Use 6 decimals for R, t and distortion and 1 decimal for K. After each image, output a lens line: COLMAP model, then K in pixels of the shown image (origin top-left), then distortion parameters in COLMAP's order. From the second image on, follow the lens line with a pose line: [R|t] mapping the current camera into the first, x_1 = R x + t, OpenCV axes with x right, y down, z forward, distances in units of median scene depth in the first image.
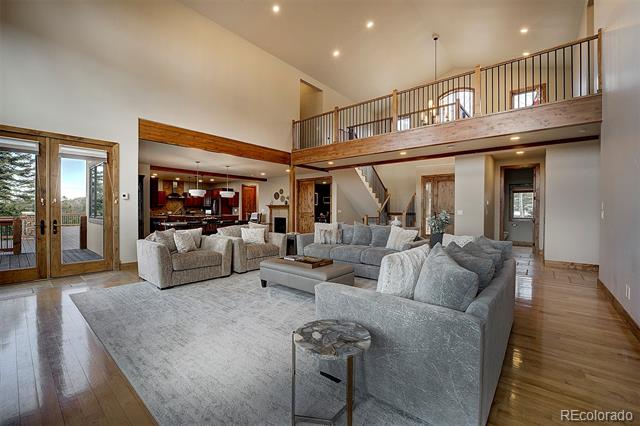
lens RADIAL K [[272.6, 0, 322.1], [0, 272.6, 212.0], [0, 0, 1]] dist [-0.014626, -0.000140]
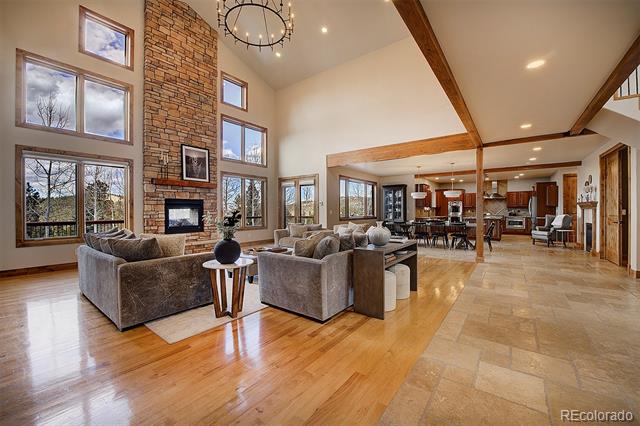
lens RADIAL K [[256.0, 0, 318.3], [0, 256.0, 212.8], [0, 0, 1]] dist [-0.013895, 0.000149]
pose [[0.043776, 0.001695, -0.999040, 0.361921], [-0.003340, 0.999993, 0.001550, -0.000575], [0.999036, 0.003269, 0.043782, 0.370867]]
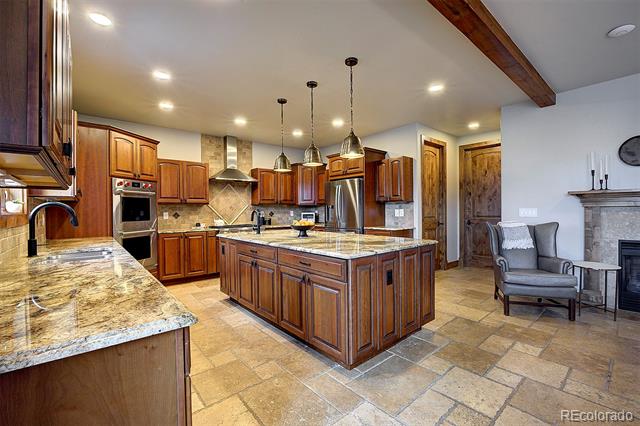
lens RADIAL K [[272.6, 0, 320.0], [0, 272.6, 211.4], [0, 0, 1]] dist [-0.014626, -0.000140]
pose [[0.986485, -0.014234, -0.163232, -0.397685], [0.014047, 0.999899, -0.002303, -0.009383], [0.163248, -0.000021, 0.986585, 0.713405]]
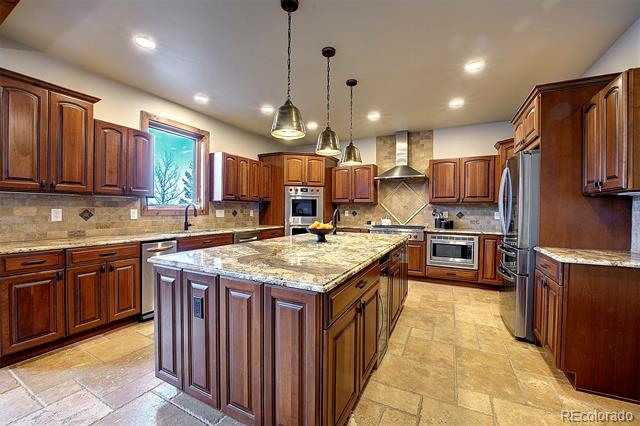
lens RADIAL K [[256.0, 0, 326.5], [0, 256.0, 210.8], [0, 0, 1]] dist [-0.013895, 0.000149]
pose [[0.239229, 0.000443, -0.970963, -0.267036], [-0.012454, 0.999919, -0.002612, -0.010268], [0.970883, 0.012717, 0.239215, 0.908124]]
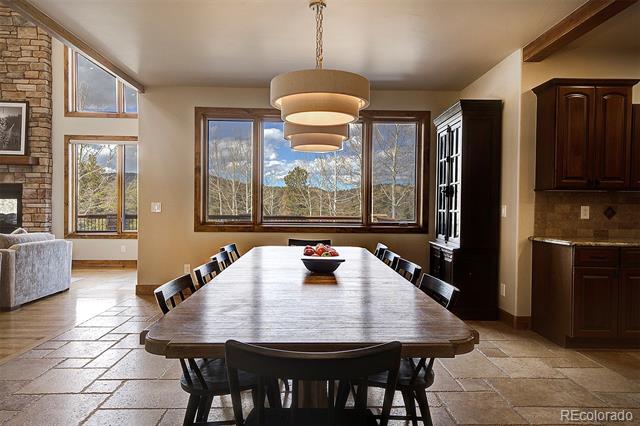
lens RADIAL K [[412.3, 0, 317.2], [0, 412.3, 209.8], [0, 0, 1]] dist [0.026877, 0.003181]
pose [[-0.749279, -0.006948, -0.662218, -0.143779], [-0.019180, 0.999753, 0.011212, -0.006363], [0.661977, 0.021103, -0.749227, 0.850730]]
